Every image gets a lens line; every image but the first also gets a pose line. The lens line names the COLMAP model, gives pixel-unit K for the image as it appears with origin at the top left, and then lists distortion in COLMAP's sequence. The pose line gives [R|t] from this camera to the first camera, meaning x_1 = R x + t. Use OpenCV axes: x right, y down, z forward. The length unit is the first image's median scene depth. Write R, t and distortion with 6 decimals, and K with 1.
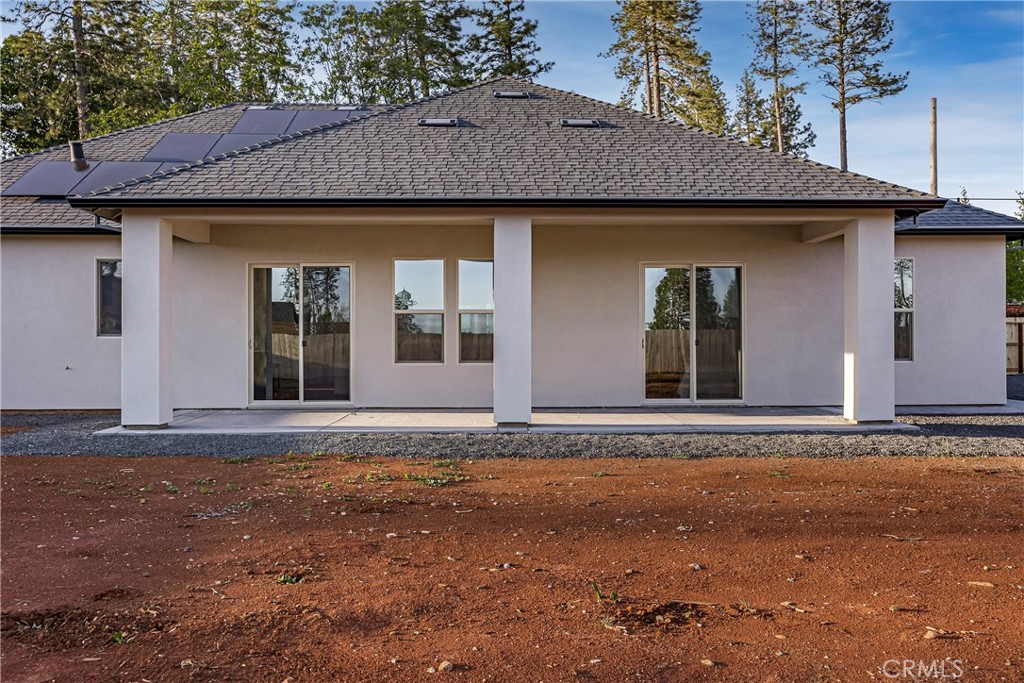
lens RADIAL K [[912.5, 0, 512.0], [0, 912.5, 341.5], [0, 0, 1]] dist [0.005950, 0.004815]
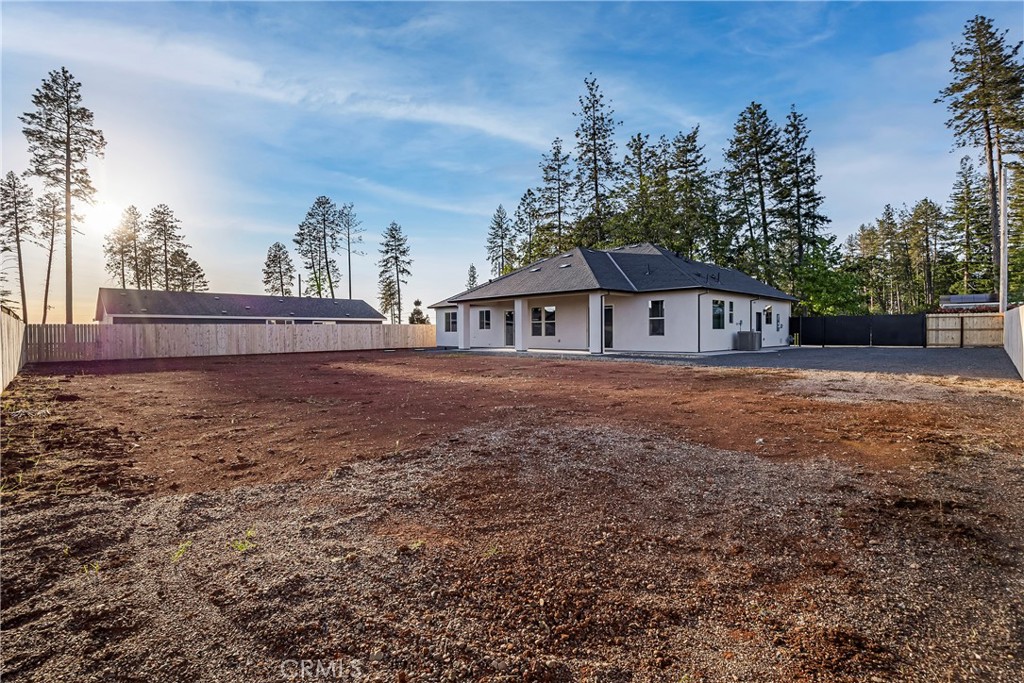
lens RADIAL K [[478.1, 0, 512.0], [0, 478.1, 341.5], [0, 0, 1]] dist [-0.003063, -0.005614]
pose [[0.674025, 0.011516, -0.738619, 0.295872], [0.004778, 0.999790, 0.019947, 0.001618], [0.738693, -0.016974, 0.673828, -0.084563]]
